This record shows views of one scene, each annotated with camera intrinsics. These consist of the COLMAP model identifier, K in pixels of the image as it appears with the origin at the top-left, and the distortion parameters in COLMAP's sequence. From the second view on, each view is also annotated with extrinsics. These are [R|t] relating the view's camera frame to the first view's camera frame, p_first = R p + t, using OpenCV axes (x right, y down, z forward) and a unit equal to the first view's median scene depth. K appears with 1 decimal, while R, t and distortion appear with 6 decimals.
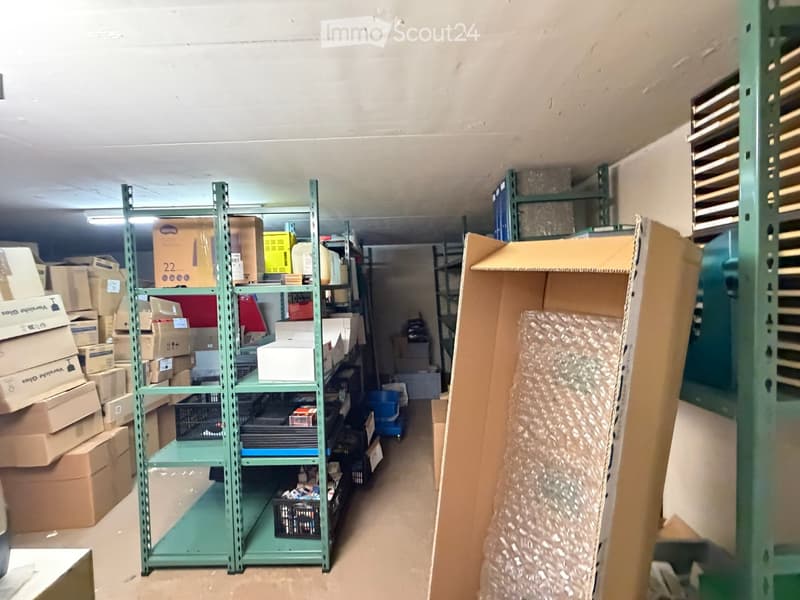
lens RADIAL K [[315.1, 0, 400.0], [0, 315.1, 300.0], [0, 0, 1]] dist [0.000266, -0.000148]
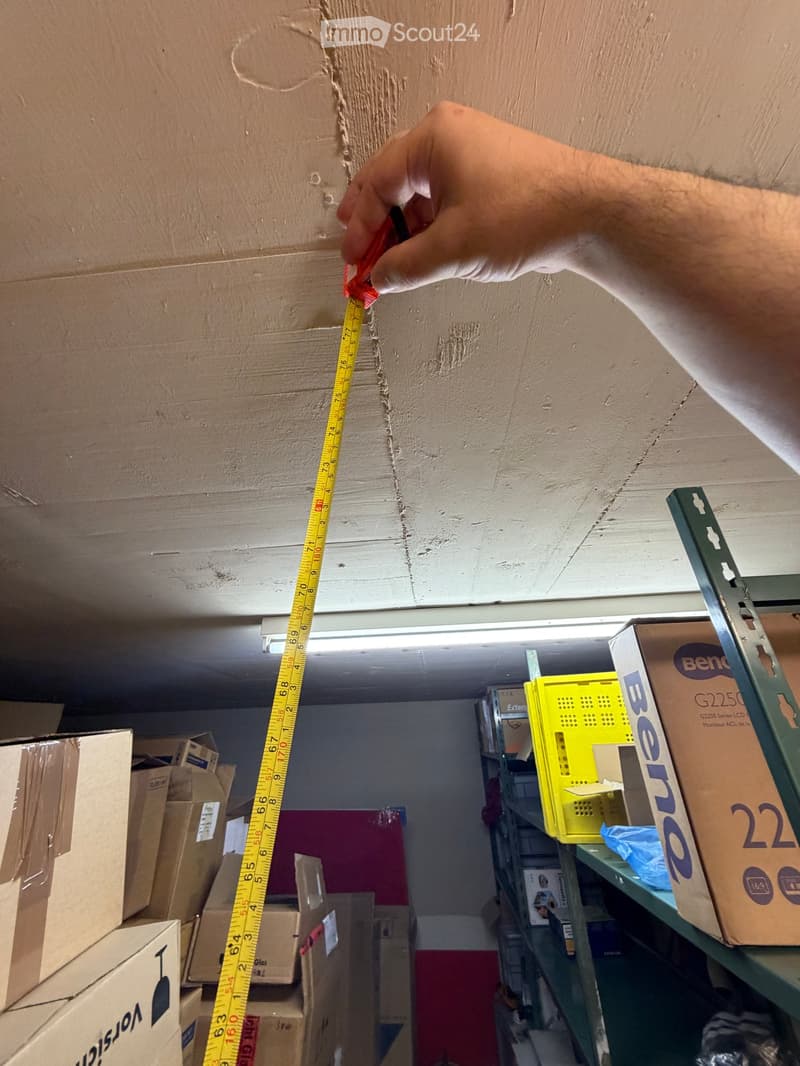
lens RADIAL K [[419.9, 0, 400.0], [0, 419.9, 533.0], [0, 0, 1]] dist [0.000266, -0.000148]
pose [[0.998155, -0.035283, -0.049414, -0.655413], [0.005806, 0.865573, -0.500750, -0.092714], [0.060439, 0.499539, 0.864180, 0.408414]]
